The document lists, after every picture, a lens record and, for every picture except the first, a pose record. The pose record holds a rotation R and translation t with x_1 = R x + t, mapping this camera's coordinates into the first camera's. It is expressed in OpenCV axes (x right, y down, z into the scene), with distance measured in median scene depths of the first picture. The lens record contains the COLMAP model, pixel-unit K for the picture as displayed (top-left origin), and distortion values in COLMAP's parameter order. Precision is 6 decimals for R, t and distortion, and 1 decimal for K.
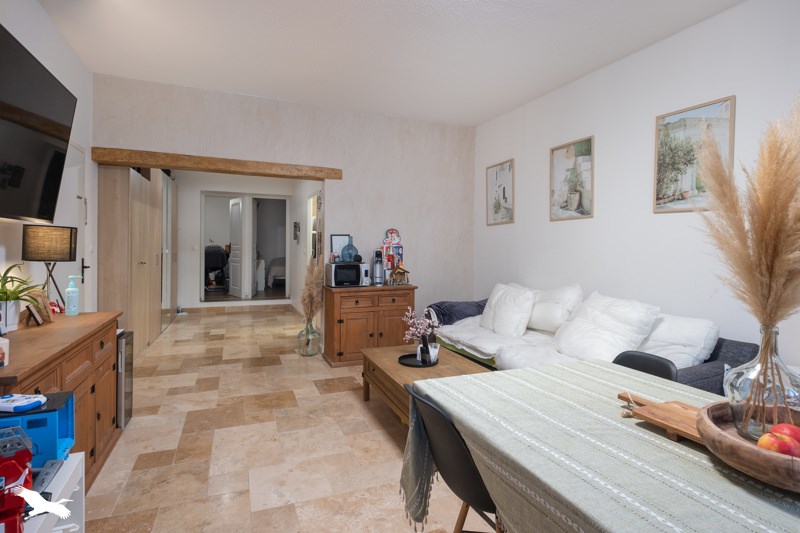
lens RADIAL K [[424.0, 0, 424.1], [0, 424.0, 251.7], [0, 0, 1]] dist [-0.004513, -0.000713]
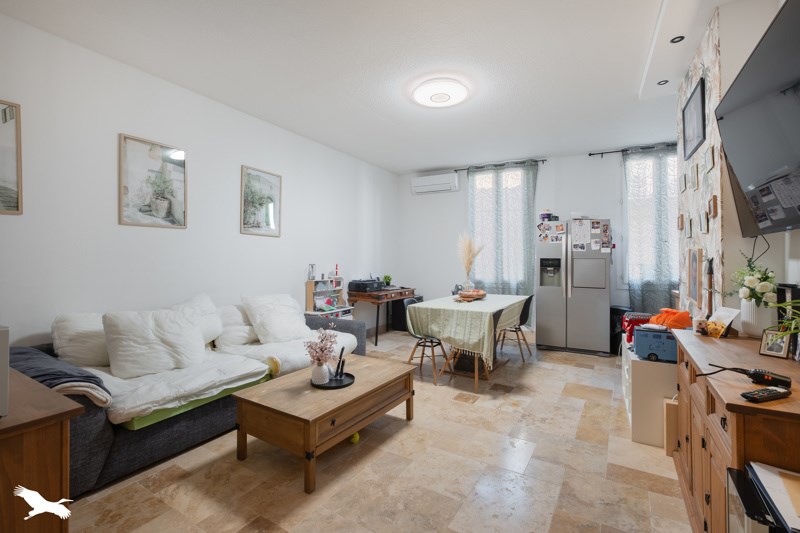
lens RADIAL K [[354.9, 0, 376.2], [0, 354.9, 253.4], [0, 0, 1]] dist [-0.000429, -0.000898]
pose [[-0.520425, 0.007162, 0.853878, -0.698310], [-0.000465, 0.999962, -0.008671, -0.016163], [-0.853907, -0.004909, -0.520402, 1.262047]]
